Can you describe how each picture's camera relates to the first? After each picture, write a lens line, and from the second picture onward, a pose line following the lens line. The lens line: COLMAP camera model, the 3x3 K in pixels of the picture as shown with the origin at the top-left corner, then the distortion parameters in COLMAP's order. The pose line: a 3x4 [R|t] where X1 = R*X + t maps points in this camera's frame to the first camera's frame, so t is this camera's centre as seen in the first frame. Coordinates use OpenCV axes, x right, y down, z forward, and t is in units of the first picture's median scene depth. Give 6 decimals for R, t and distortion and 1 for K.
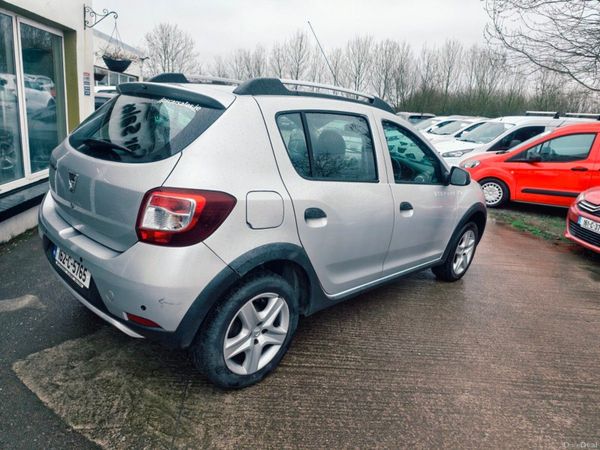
lens RADIAL K [[422.6, 0, 299.2], [0, 422.6, 226.9], [0, 0, 1]] dist [0.011035, 0.000224]
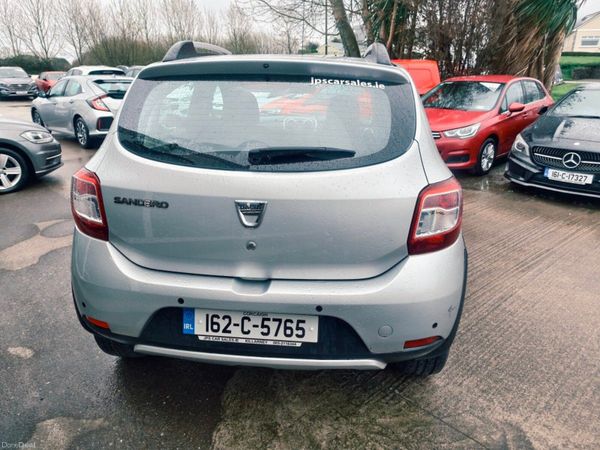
lens RADIAL K [[421.7, 0, 303.1], [0, 421.7, 223.6], [0, 0, 1]] dist [0.015472, -0.007226]
pose [[0.775934, -0.296687, 0.556690, -0.727294], [0.239175, 0.954970, 0.175579, -0.163582], [-0.583714, -0.003092, 0.811953, 0.334926]]
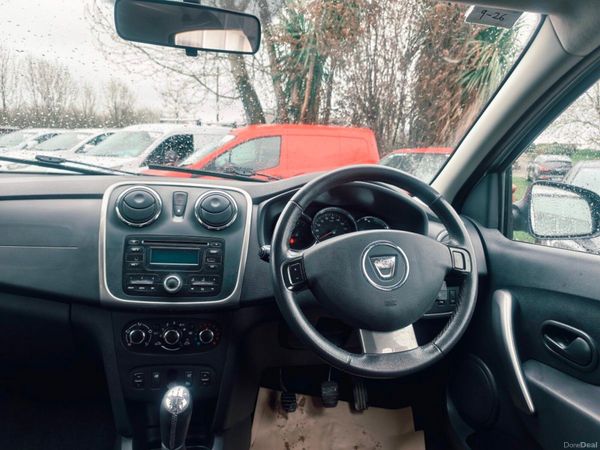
lens RADIAL K [[421.7, 0, 303.1], [0, 421.7, 223.6], [0, 0, 1]] dist [0.015472, -0.007226]
pose [[0.595411, -0.173458, 0.784473, -0.027621], [0.213165, 0.975528, 0.053912, -0.229962], [-0.774626, 0.135123, 0.617815, 1.246318]]
